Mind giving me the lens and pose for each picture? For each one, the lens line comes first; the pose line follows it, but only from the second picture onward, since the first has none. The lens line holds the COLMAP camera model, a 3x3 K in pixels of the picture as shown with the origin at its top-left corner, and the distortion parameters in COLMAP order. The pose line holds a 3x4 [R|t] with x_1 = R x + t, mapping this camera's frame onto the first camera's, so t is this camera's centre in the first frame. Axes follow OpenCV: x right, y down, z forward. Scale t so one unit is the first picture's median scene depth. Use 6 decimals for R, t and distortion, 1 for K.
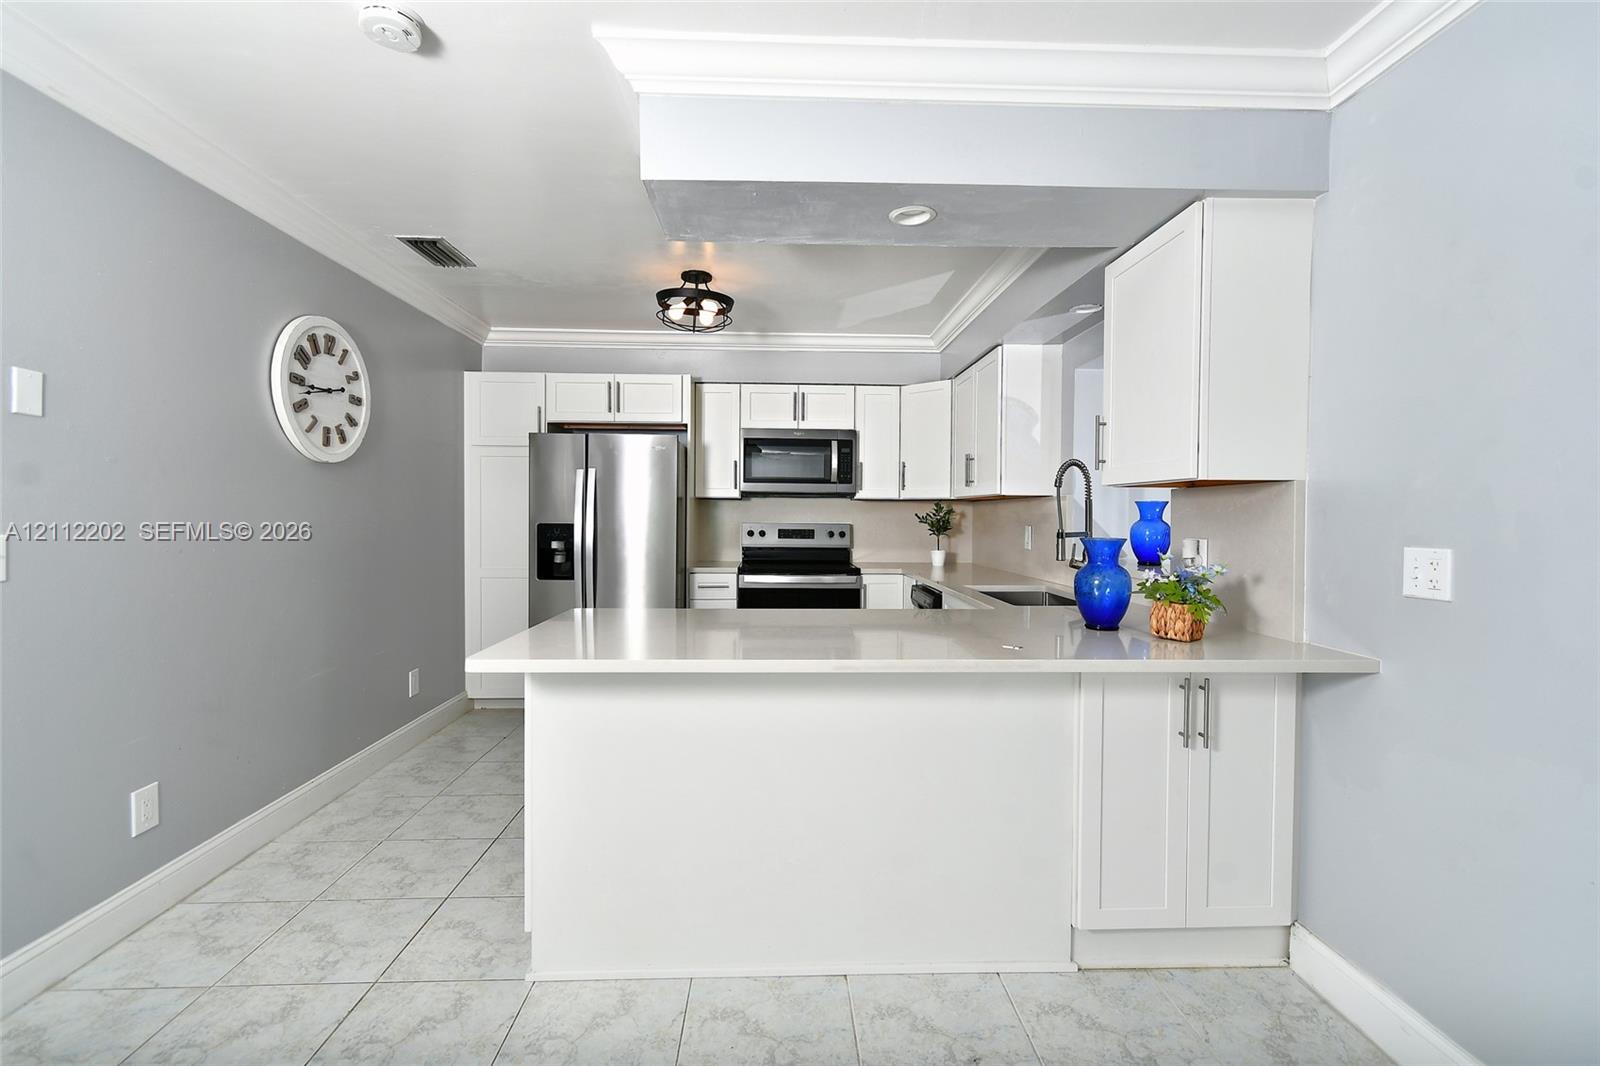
lens RADIAL K [[716.9, 0, 805.8], [0, 716.9, 530.6], [0, 0, 1]] dist [0.010286, -0.002239]
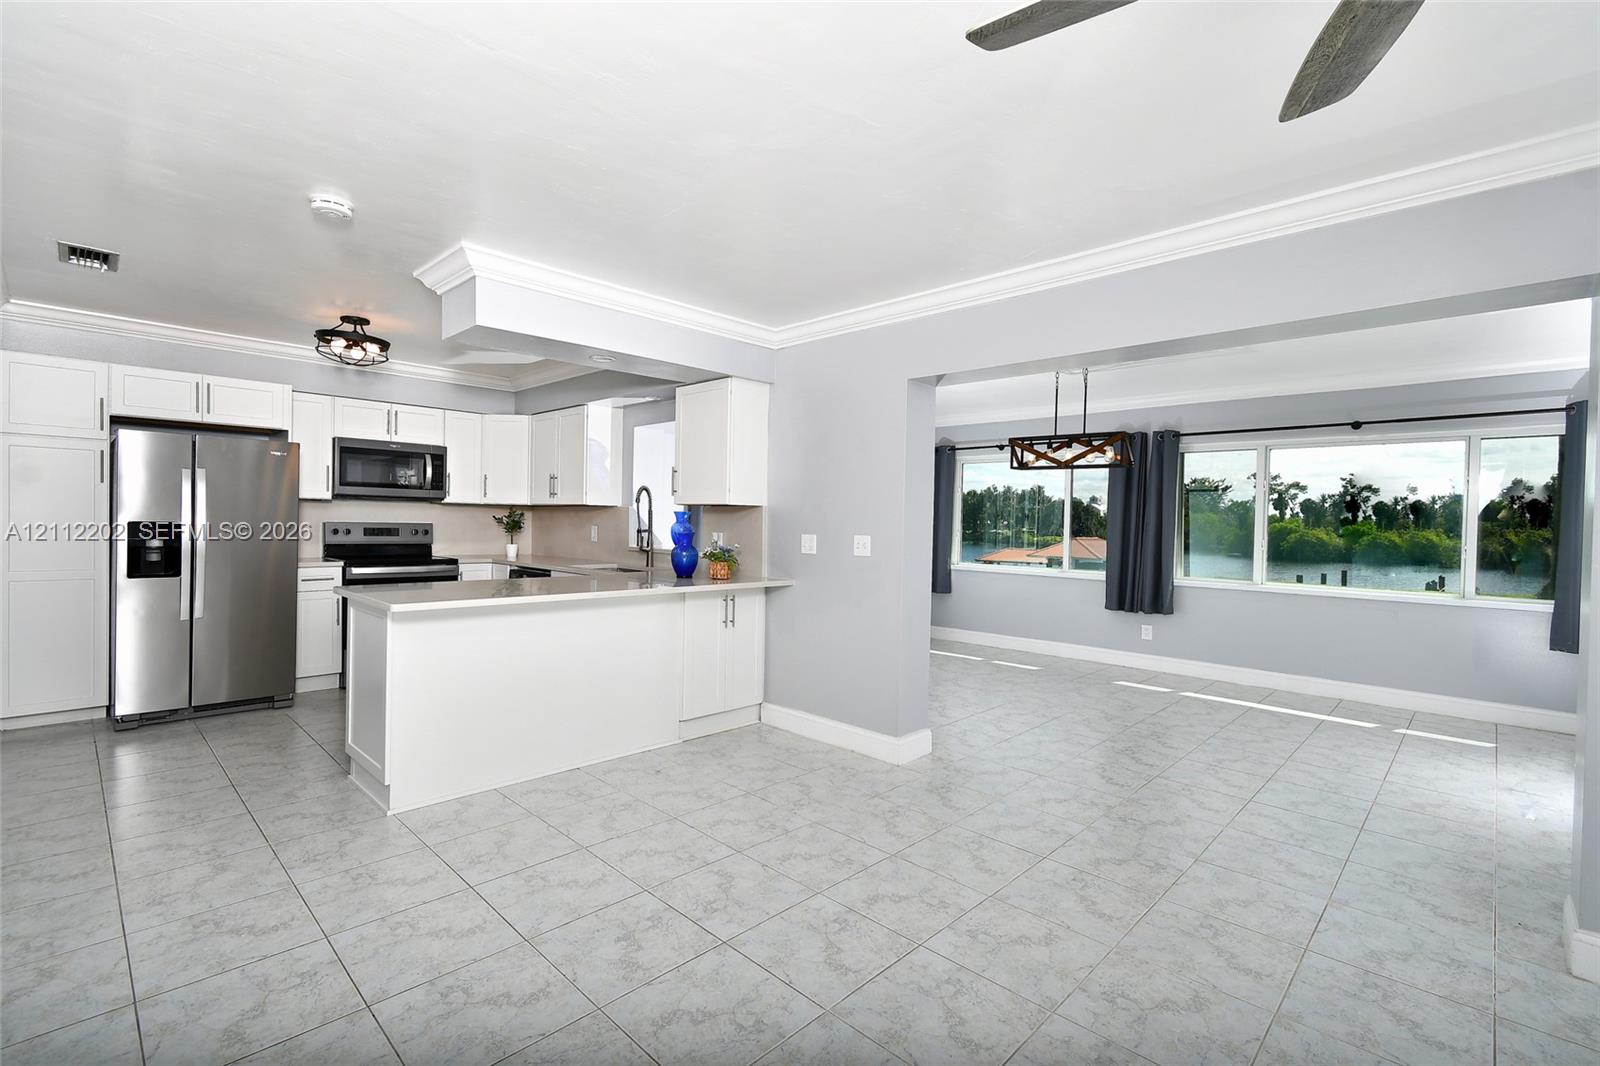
lens RADIAL K [[730.8, 0, 797.4], [0, 730.8, 540.9], [0, 0, 1]] dist [-0.015303, 0.001165]
pose [[0.733451, -0.010084, 0.679667, -0.336712], [0.001129, 0.999907, 0.013617, 0.003876], [-0.679741, -0.009220, 0.733394, -0.317596]]
